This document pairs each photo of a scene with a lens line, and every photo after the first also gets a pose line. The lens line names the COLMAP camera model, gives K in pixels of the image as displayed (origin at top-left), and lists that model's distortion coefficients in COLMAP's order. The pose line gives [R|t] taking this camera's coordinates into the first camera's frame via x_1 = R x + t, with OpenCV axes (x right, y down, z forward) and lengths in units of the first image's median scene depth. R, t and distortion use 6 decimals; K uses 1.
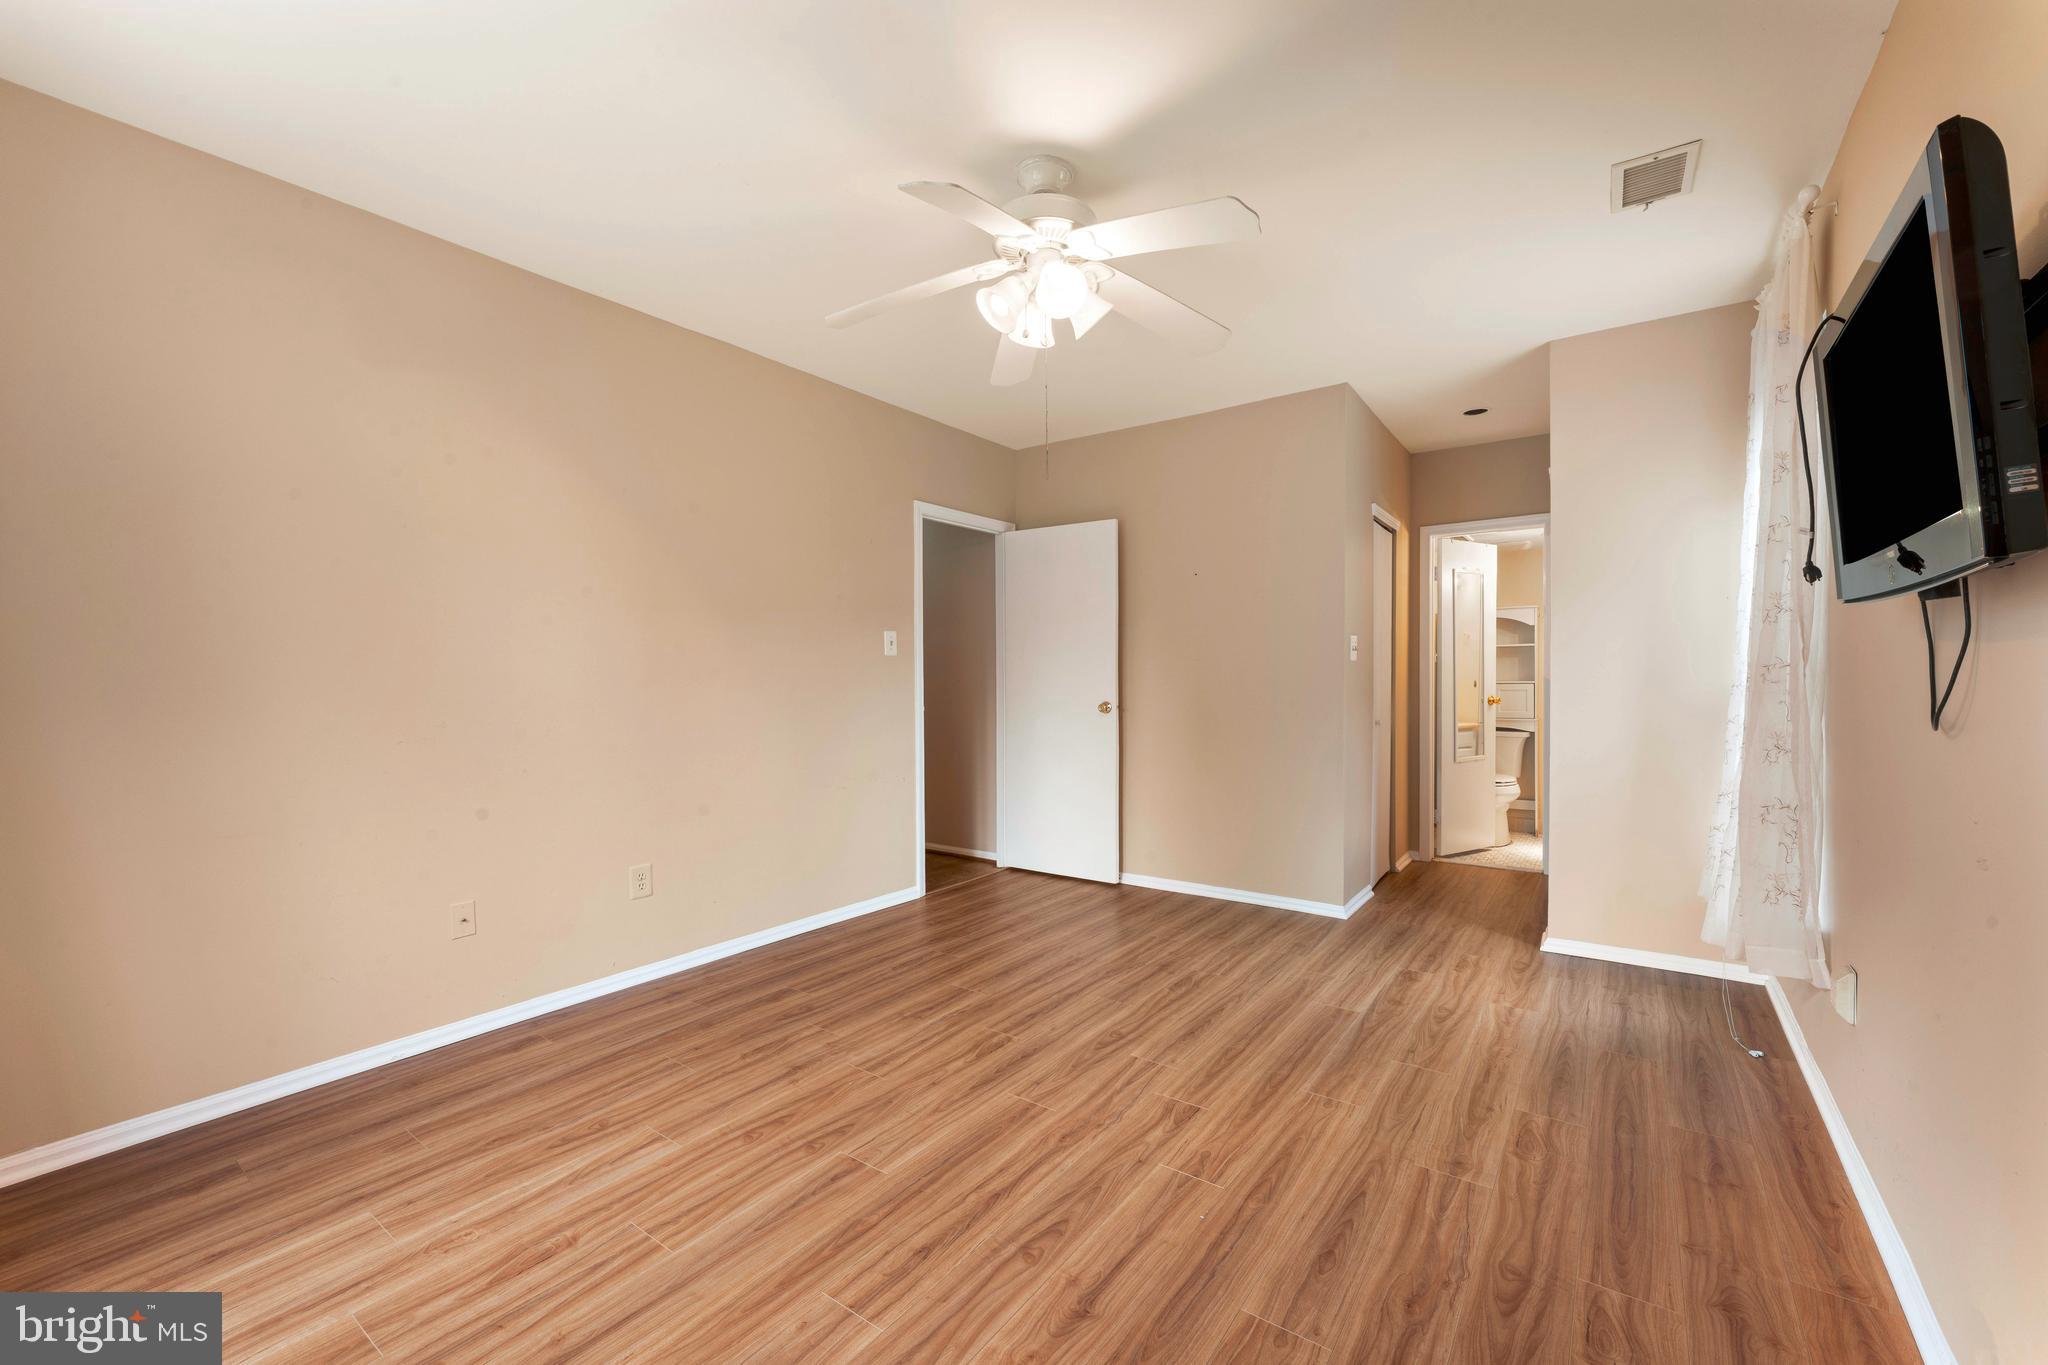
lens RADIAL K [[820.5, 0, 1023.3], [0, 820.5, 680.7], [0, 0, 1]] dist [-0.002889, -0.001052]
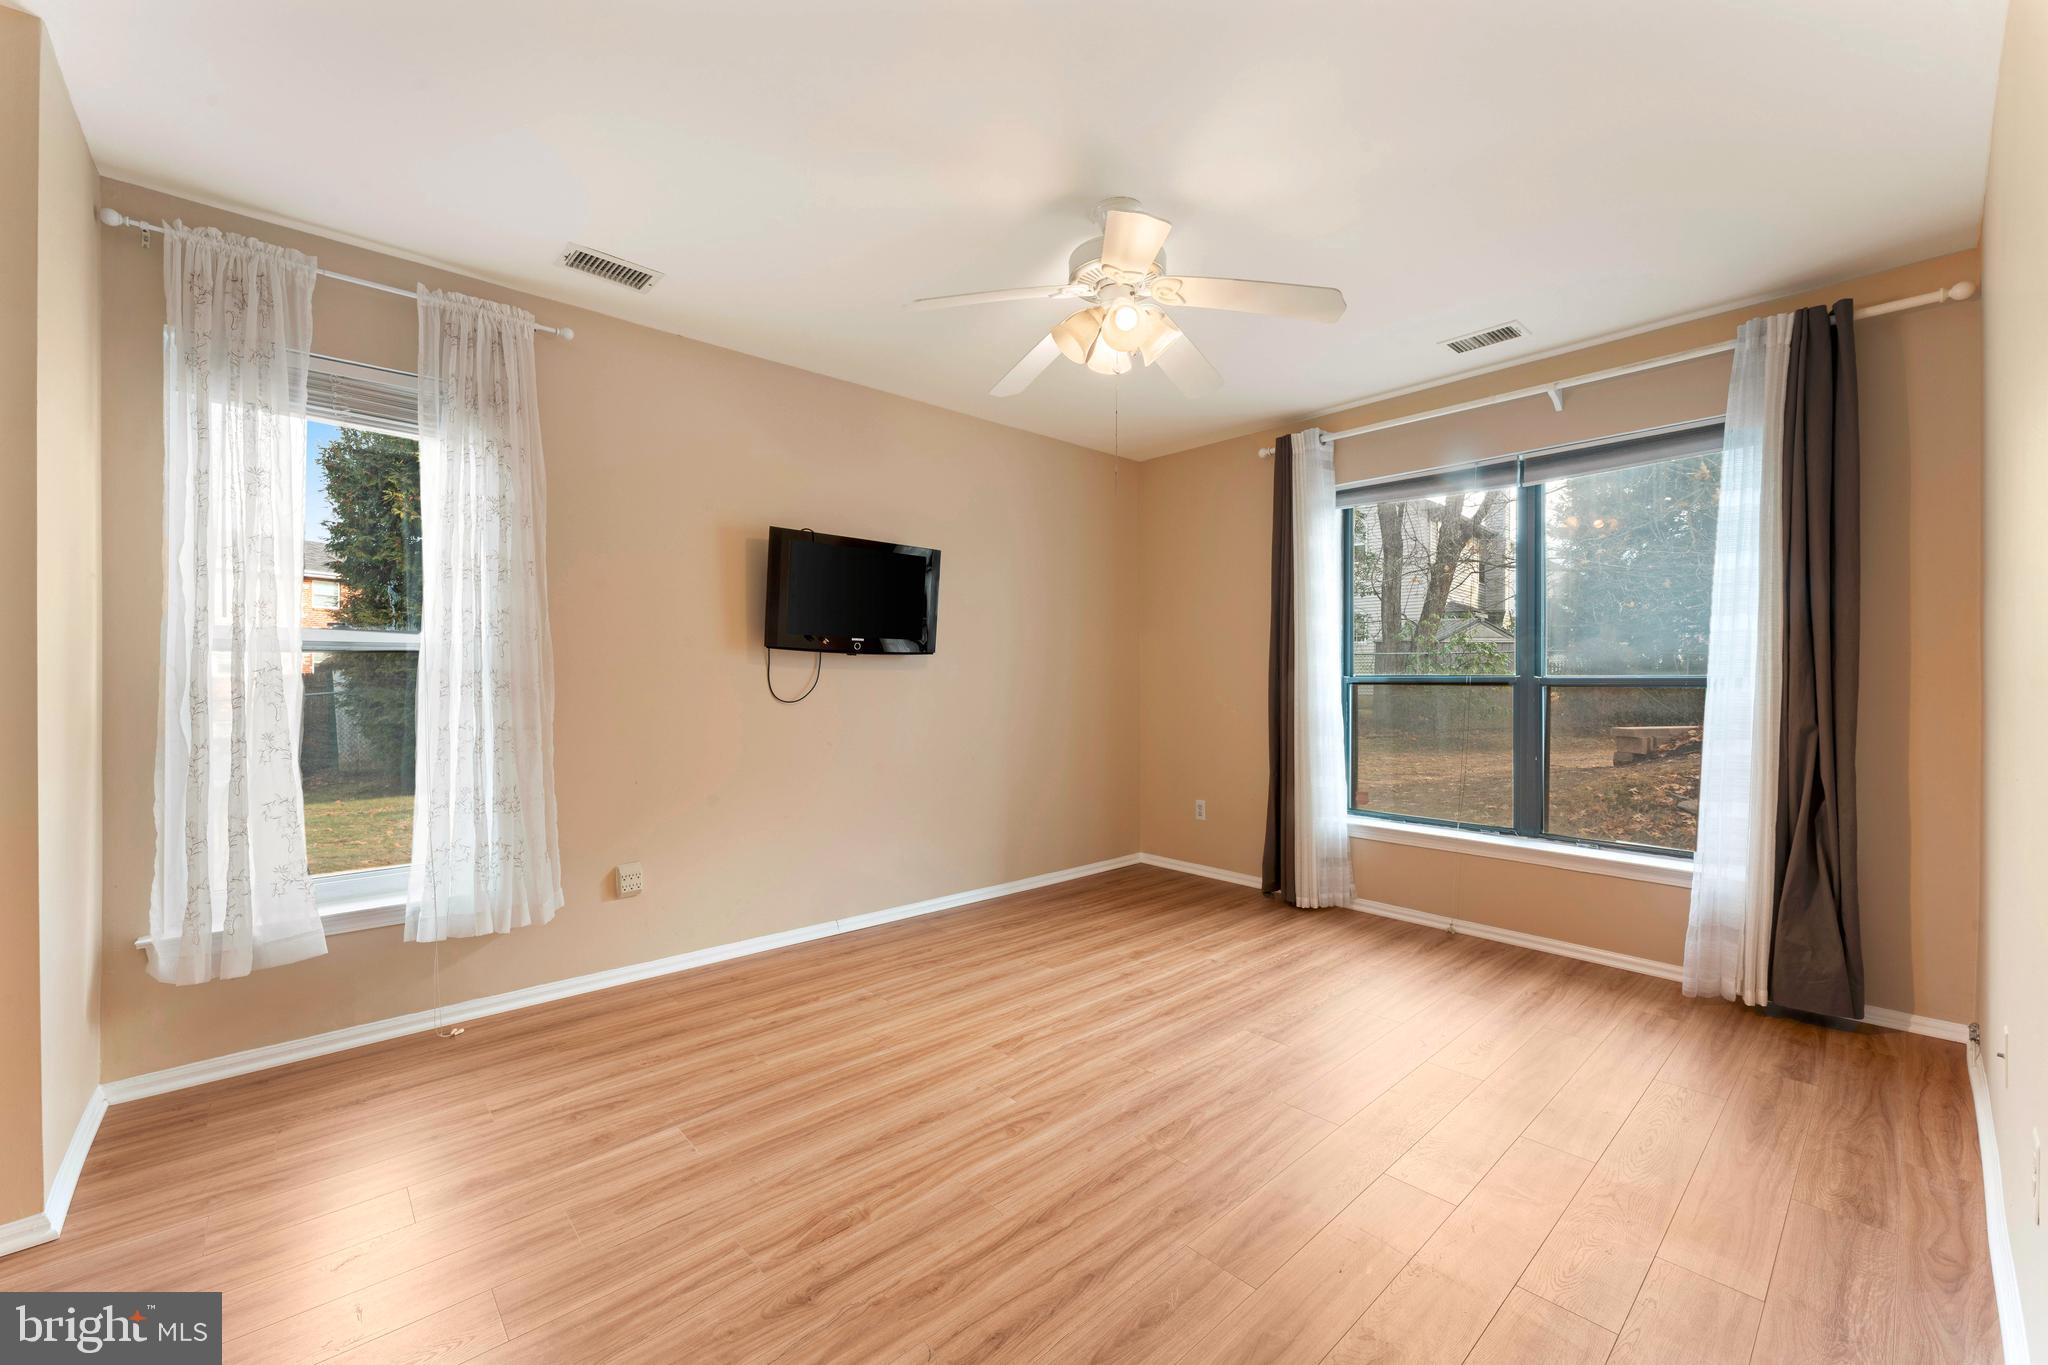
lens RADIAL K [[820.5, 0, 1027.2], [0, 820.5, 682.7], [0, 0, 1]] dist [-0.002889, -0.001052]
pose [[-0.979427, 0.002989, 0.201776, -0.073857], [0.005951, 0.999883, 0.014076, -0.019445], [-0.201711, 0.014987, -0.979330, 2.139805]]
